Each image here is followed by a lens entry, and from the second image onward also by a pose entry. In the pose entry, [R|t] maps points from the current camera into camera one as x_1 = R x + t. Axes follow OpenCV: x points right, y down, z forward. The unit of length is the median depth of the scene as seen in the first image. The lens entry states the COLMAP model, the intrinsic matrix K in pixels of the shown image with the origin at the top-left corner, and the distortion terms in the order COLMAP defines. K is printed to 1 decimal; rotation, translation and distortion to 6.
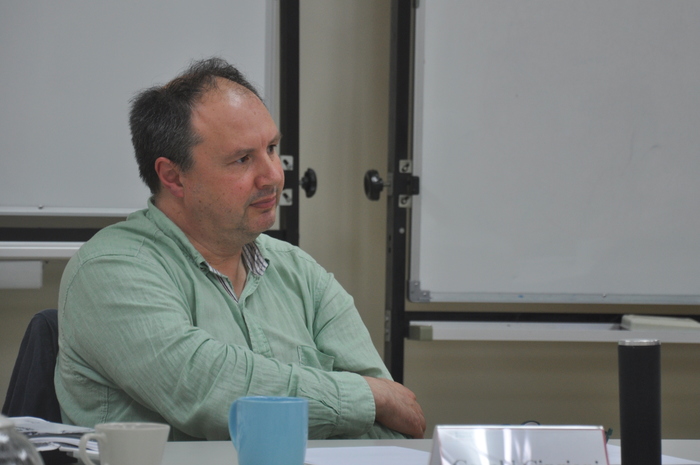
lens RADIAL K [[3310.6, 0, 350.0], [0, 3310.6, 232.5], [0, 0, 1]] dist [1.248641, 7.870734]
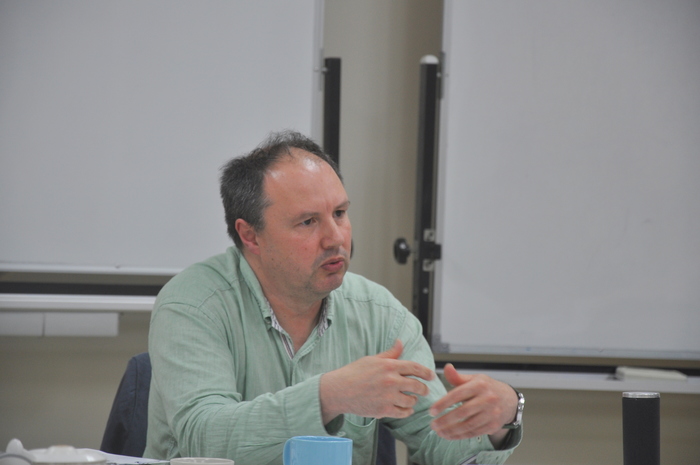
lens RADIAL K [[3310.6, 0, 350.0], [0, 3310.6, 232.5], [0, 0, 1]] dist [1.248641, 7.870734]
pose [[0.999355, 0.013309, -0.033352, 0.025883], [-0.013838, 0.999781, -0.015702, -0.002225], [0.033136, 0.016154, 0.999320, -0.147624]]
